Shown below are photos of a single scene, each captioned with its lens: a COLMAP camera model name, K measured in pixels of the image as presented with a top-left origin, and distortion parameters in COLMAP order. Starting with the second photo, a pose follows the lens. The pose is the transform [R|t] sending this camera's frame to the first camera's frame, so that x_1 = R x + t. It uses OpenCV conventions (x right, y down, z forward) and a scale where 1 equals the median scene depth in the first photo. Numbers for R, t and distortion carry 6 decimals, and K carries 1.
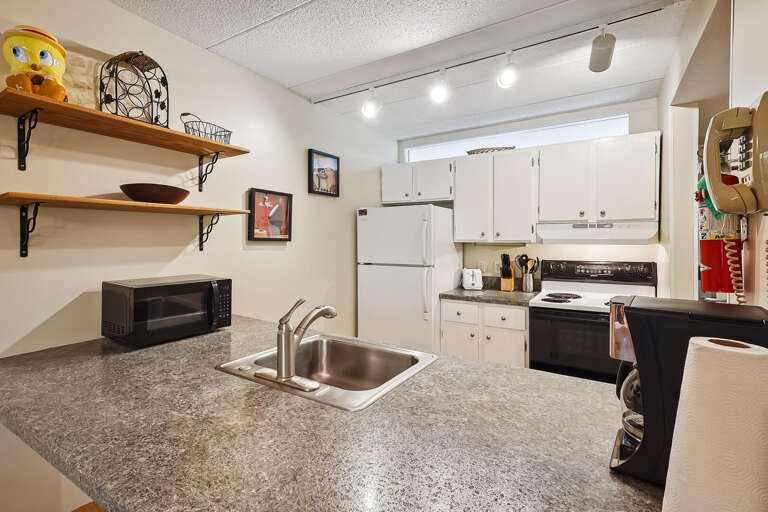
lens RADIAL K [[359.5, 0, 376.0], [0, 359.5, 252.0], [0, 0, 1]] dist [0.002153, 0.000345]
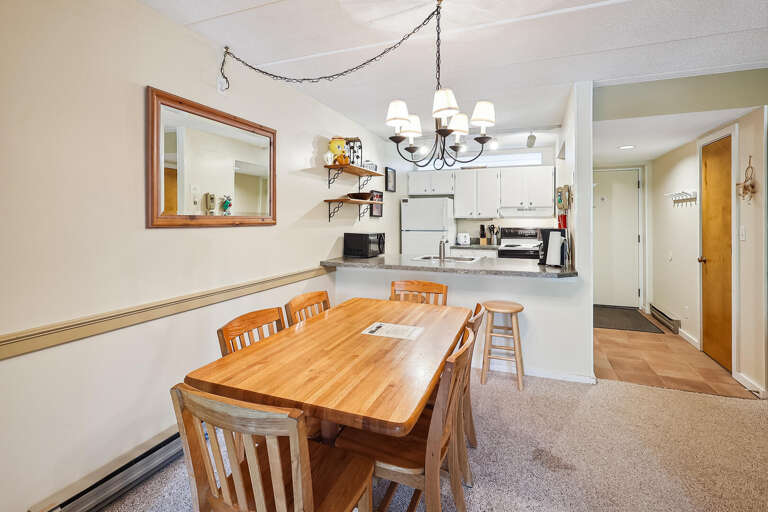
lens RADIAL K [[368.9, 0, 385.9], [0, 368.9, 223.3], [0, 0, 1]] dist [-0.002524, -0.000136]
pose [[0.980378, -0.001922, 0.197116, -0.506461], [0.006377, 0.999738, -0.021971, 0.038574], [-0.197023, 0.022797, 0.980134, -0.761990]]
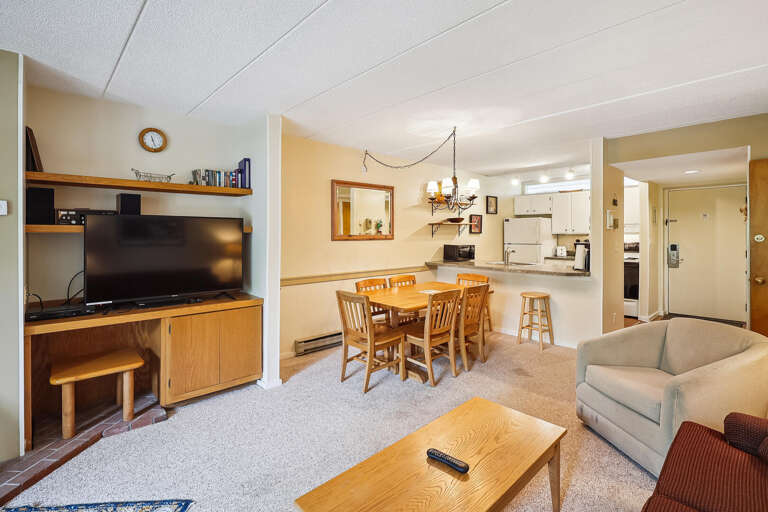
lens RADIAL K [[357.4, 0, 385.7], [0, 357.4, 238.3], [0, 0, 1]] dist [-0.000770, -0.000063]
pose [[0.969562, 0.000738, -0.244846, -0.233500], [-0.005319, 0.999823, -0.018046, 0.045382], [0.244789, 0.018799, 0.969394, -1.376993]]
